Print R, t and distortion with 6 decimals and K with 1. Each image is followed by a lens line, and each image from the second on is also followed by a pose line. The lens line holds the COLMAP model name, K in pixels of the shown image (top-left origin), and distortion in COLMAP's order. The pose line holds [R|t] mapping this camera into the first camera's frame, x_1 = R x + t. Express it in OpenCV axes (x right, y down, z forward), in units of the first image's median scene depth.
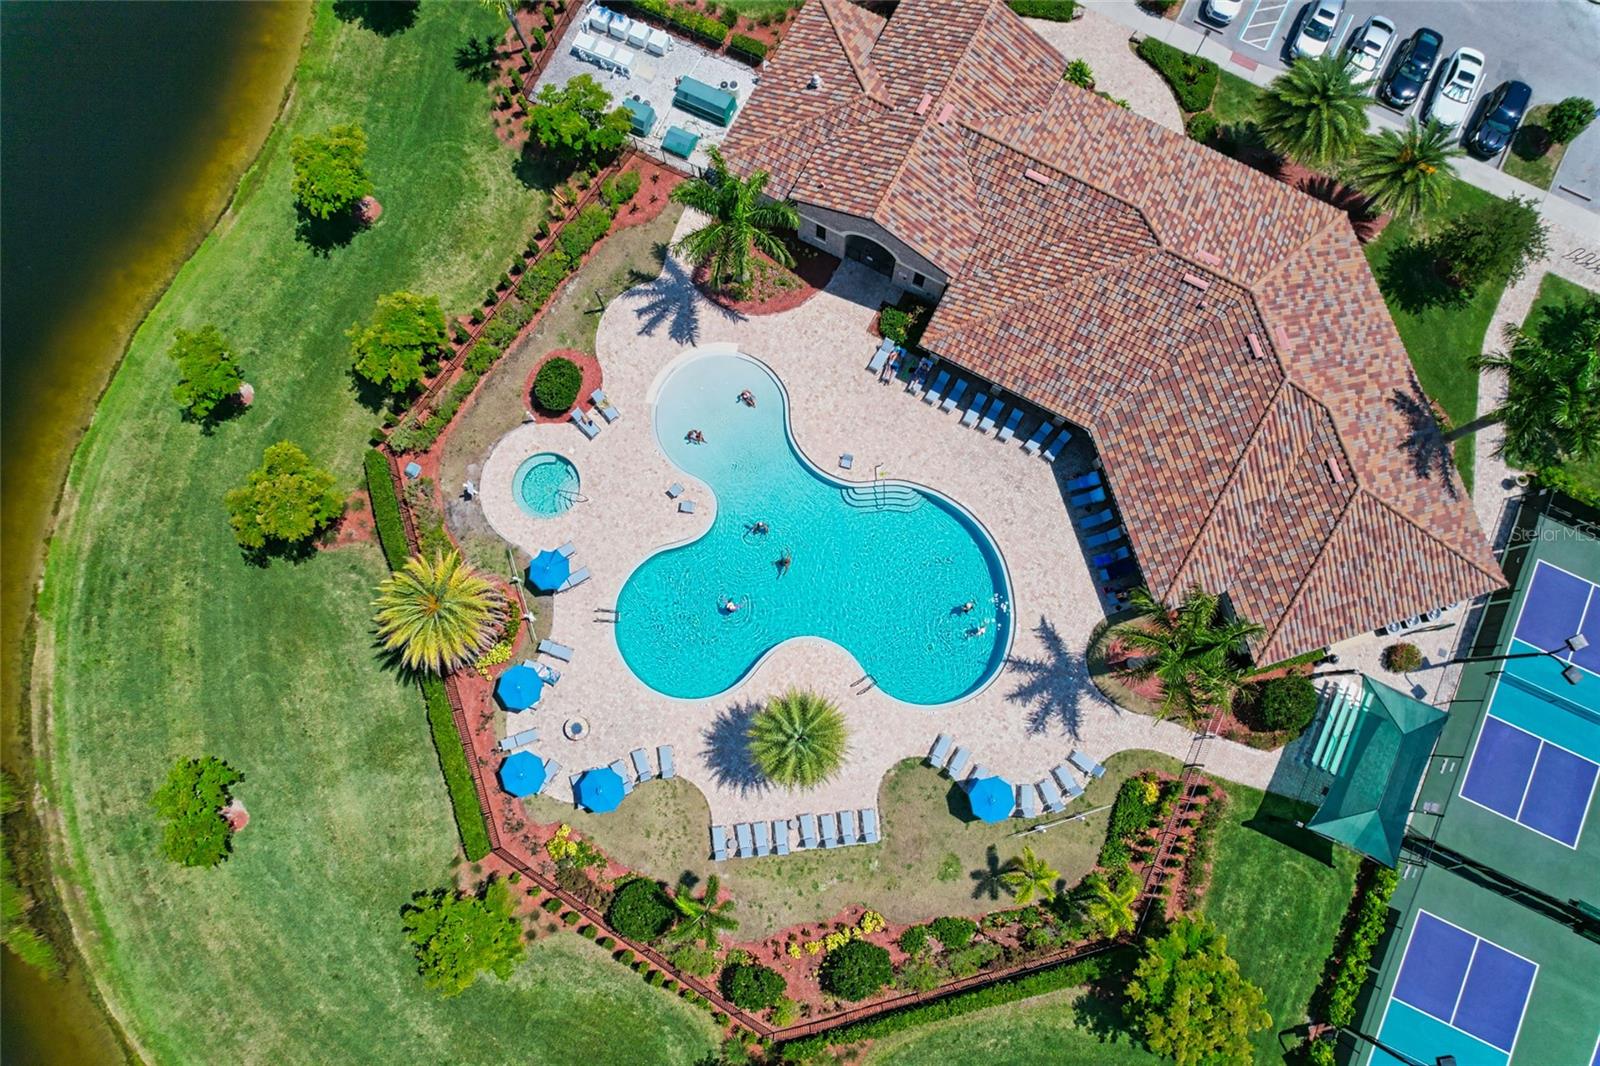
lens RADIAL K [[1065.7, 0, 800.0], [0, 1065.7, 533.0], [0, 0, 1]] dist [-0.092492, 0.093312]
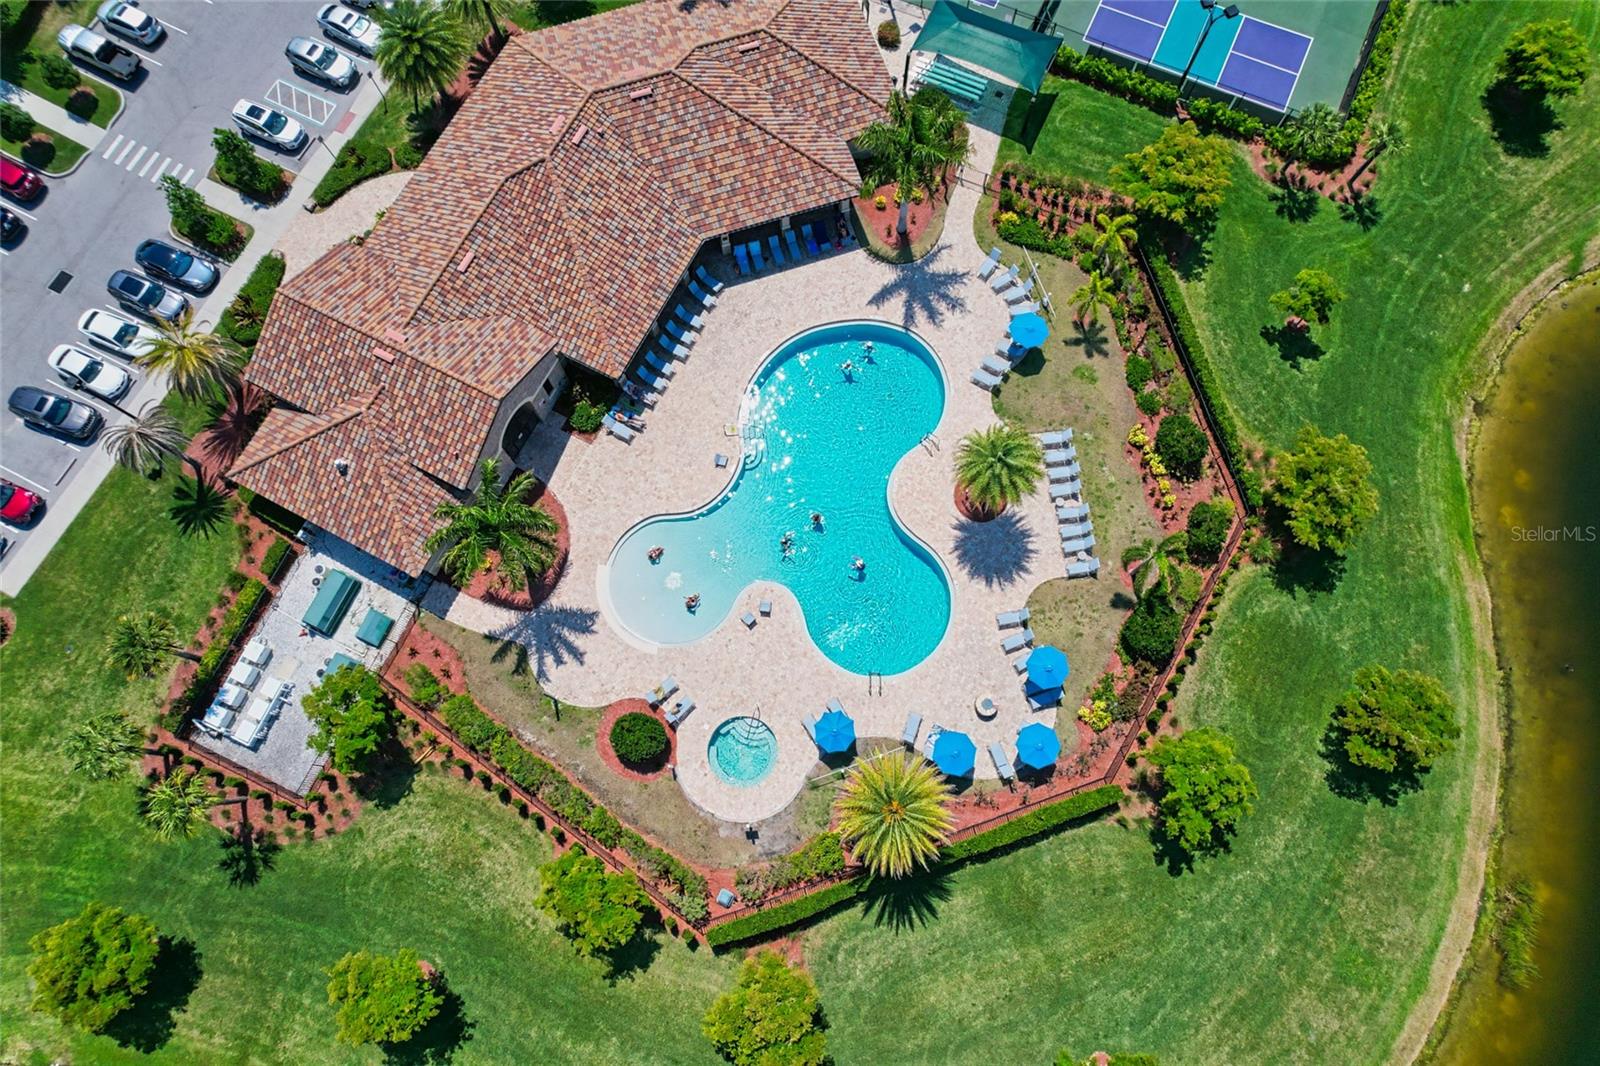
lens RADIAL K [[1065.7, 0, 800.0], [0, 1065.7, 533.0], [0, 0, 1]] dist [-0.092492, 0.093312]
pose [[-0.011893, -0.958947, 0.283337, -0.340387], [0.985740, 0.036323, 0.164311, -0.168431], [-0.167857, 0.281250, 0.944840, 0.013728]]
